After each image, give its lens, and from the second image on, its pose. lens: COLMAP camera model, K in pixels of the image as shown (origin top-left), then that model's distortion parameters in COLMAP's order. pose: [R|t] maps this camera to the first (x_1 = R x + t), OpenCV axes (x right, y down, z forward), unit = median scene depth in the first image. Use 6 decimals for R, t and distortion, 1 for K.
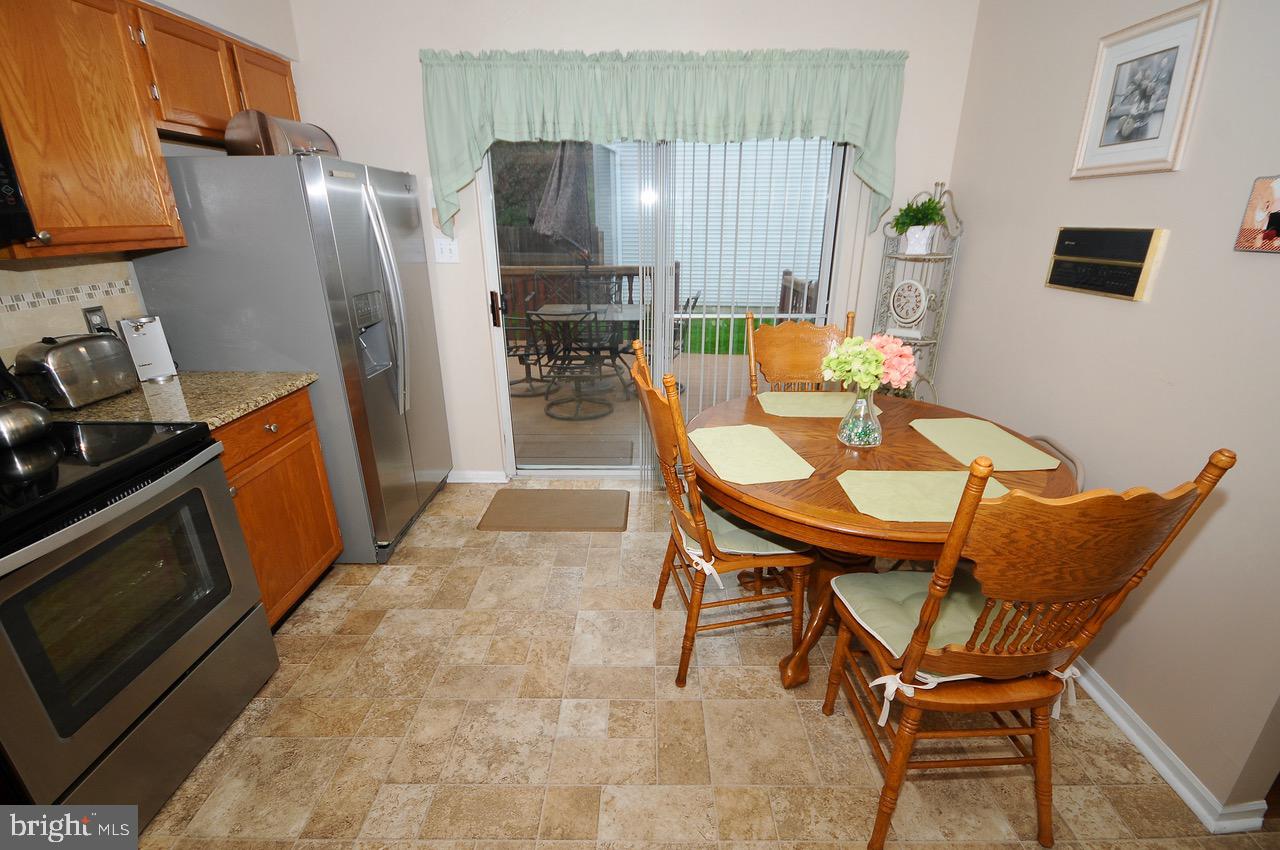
lens RADIAL K [[577.3, 0, 648.4], [0, 577.3, 429.8], [0, 0, 1]] dist [-0.004324, -0.001435]
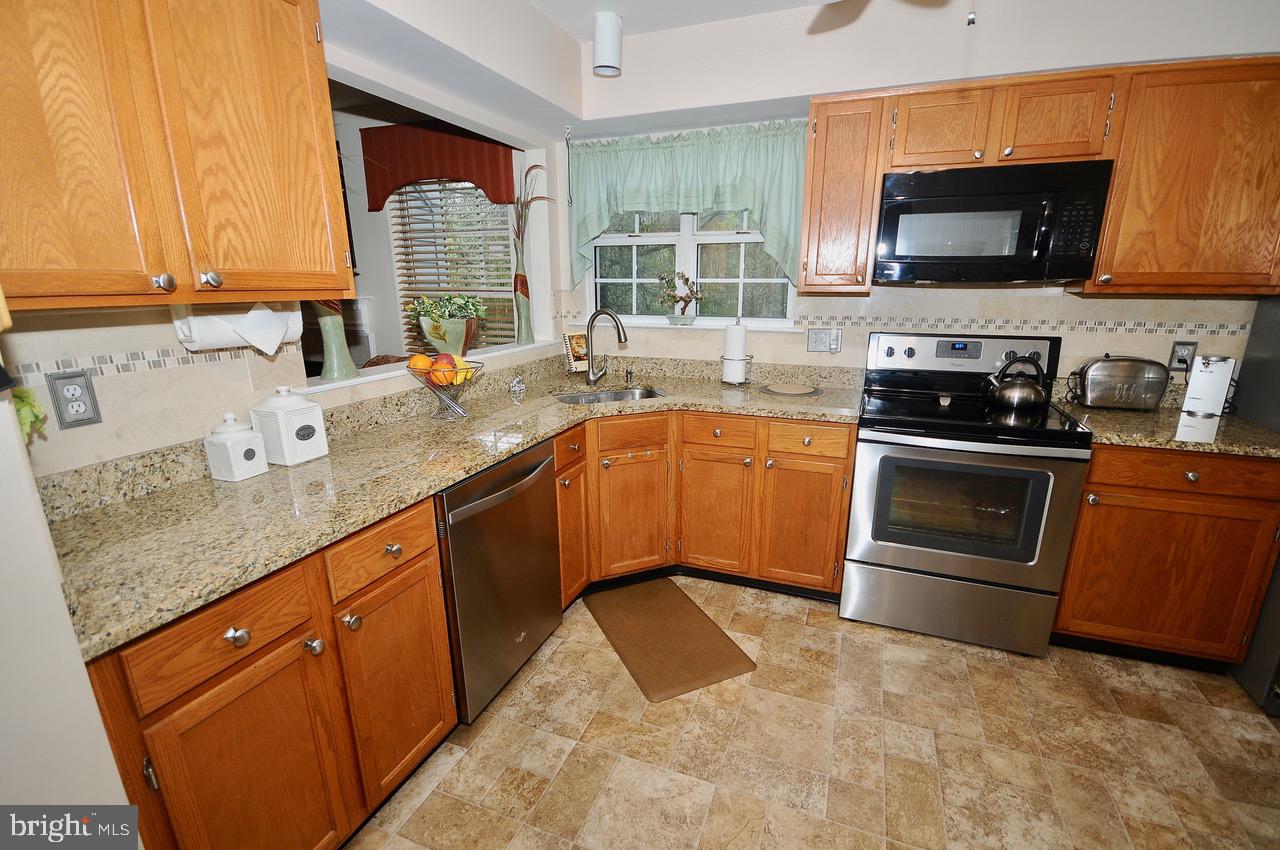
lens RADIAL K [[577.3, 0, 645.6], [0, 577.3, 431.0], [0, 0, 1]] dist [-0.004324, -0.001435]
pose [[-0.347822, 0.247666, -0.904257, 0.579736], [-0.324159, 0.873230, 0.363856, -0.141440], [0.879739, 0.419680, -0.223445, 0.427166]]
